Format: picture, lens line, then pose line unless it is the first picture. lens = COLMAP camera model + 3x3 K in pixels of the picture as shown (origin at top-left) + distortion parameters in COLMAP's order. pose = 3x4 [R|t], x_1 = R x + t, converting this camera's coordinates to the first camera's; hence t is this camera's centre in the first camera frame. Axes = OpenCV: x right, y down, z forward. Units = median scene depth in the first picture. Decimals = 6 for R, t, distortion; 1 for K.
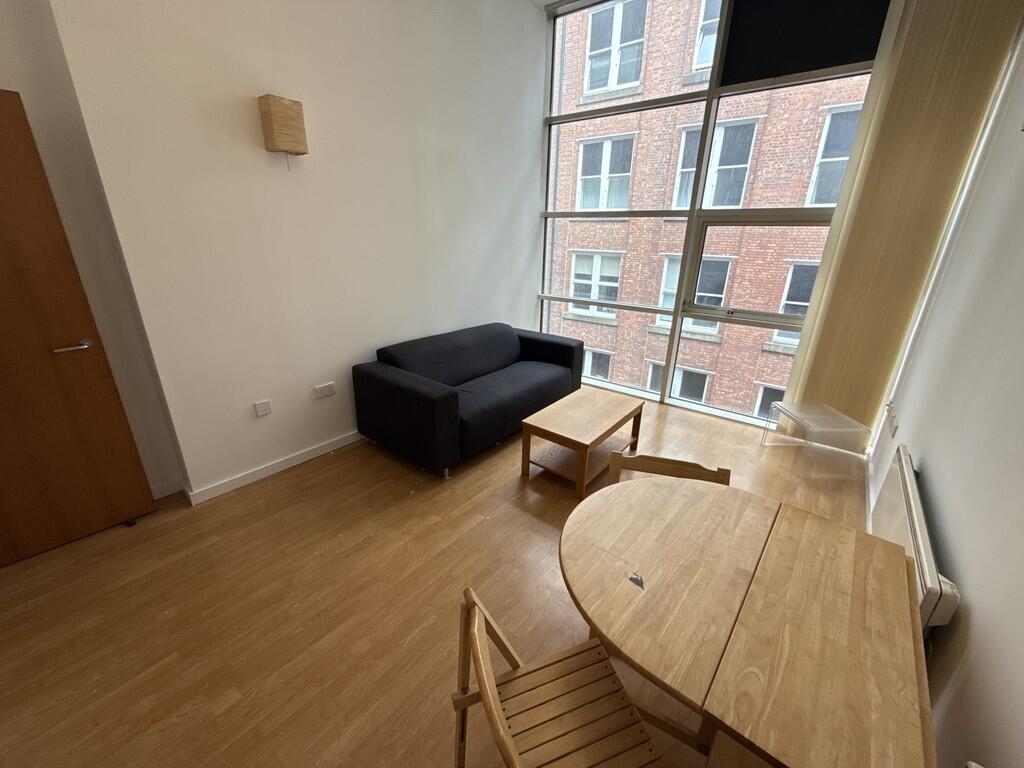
lens RADIAL K [[408.4, 0, 509.9], [0, 408.4, 380.7], [0, 0, 1]] dist [-0.002645, -0.000331]
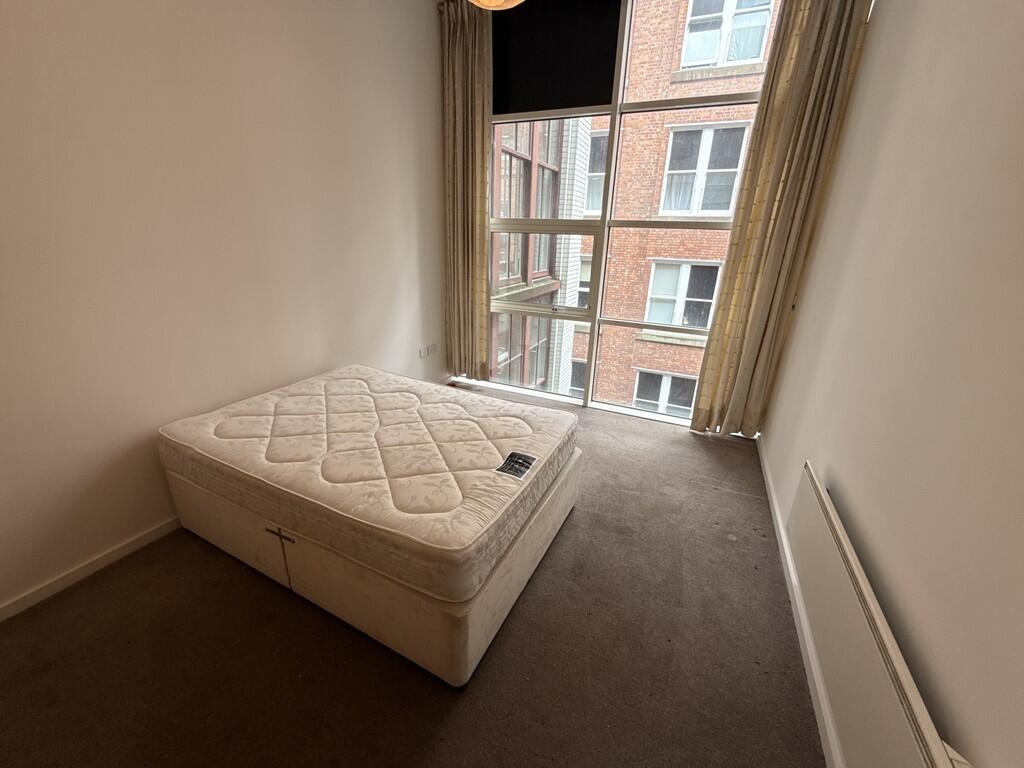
lens RADIAL K [[408.4, 0, 513.0], [0, 408.4, 384.1], [0, 0, 1]] dist [-0.002645, -0.000331]
pose [[0.971061, -0.073061, 0.227382, -0.193514], [0.071455, 0.997327, 0.015297, -0.056252], [-0.227892, 0.001394, 0.973685, 0.144707]]
